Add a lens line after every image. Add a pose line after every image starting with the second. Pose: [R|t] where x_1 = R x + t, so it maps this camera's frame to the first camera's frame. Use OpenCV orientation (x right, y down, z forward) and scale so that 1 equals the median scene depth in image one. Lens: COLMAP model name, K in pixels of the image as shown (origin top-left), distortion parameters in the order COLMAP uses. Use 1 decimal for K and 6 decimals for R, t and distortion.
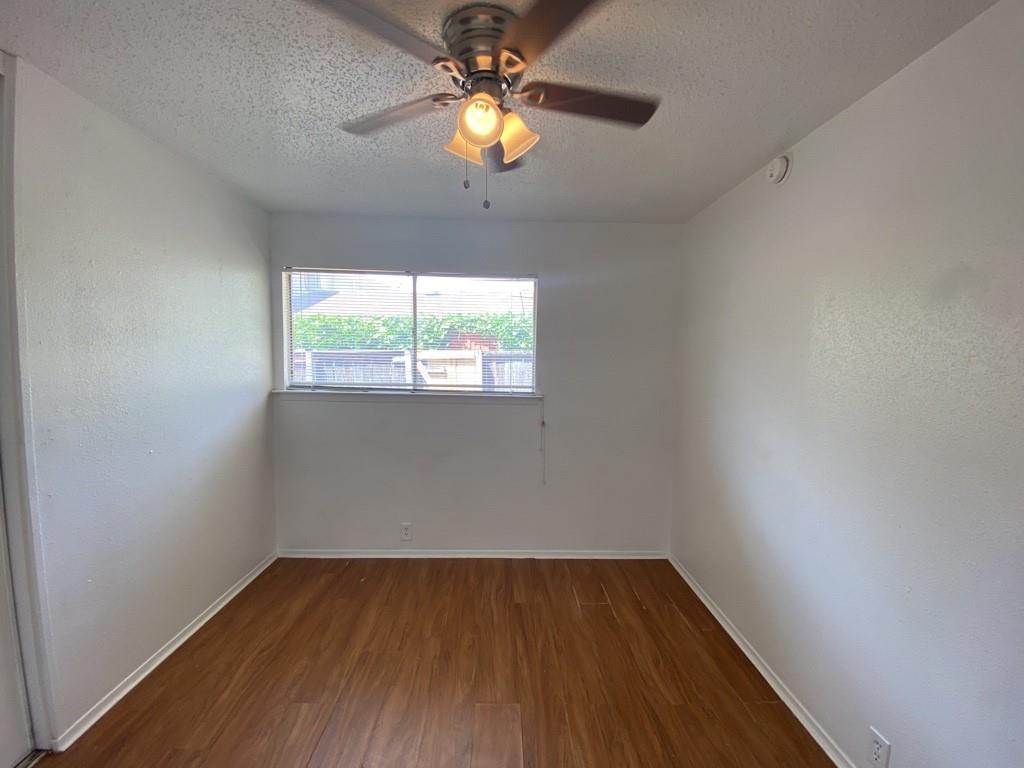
lens RADIAL K [[413.6, 0, 509.7], [0, 413.6, 384.4], [0, 0, 1]] dist [0.023629, -0.021183]
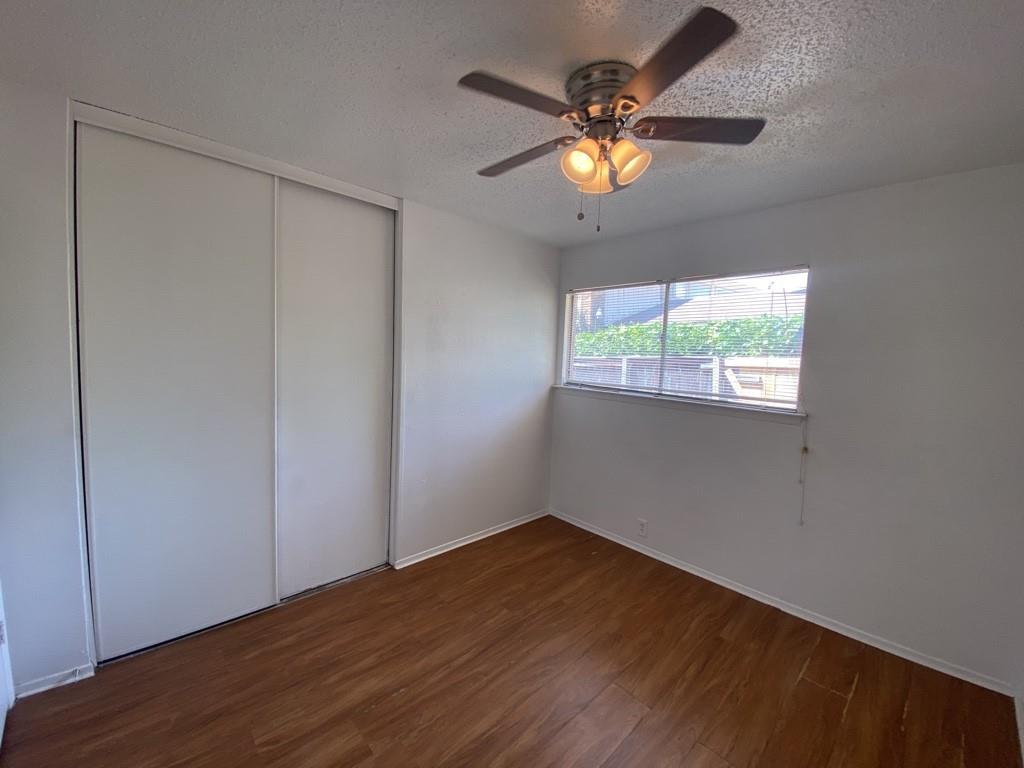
lens RADIAL K [[413.6, 0, 509.7], [0, 413.6, 384.4], [0, 0, 1]] dist [0.023629, -0.021183]
pose [[0.671412, 0.064305, -0.738289, 0.294360], [-0.076103, 0.996944, 0.017624, -0.000786], [0.737166, 0.044353, 0.674254, 0.026513]]
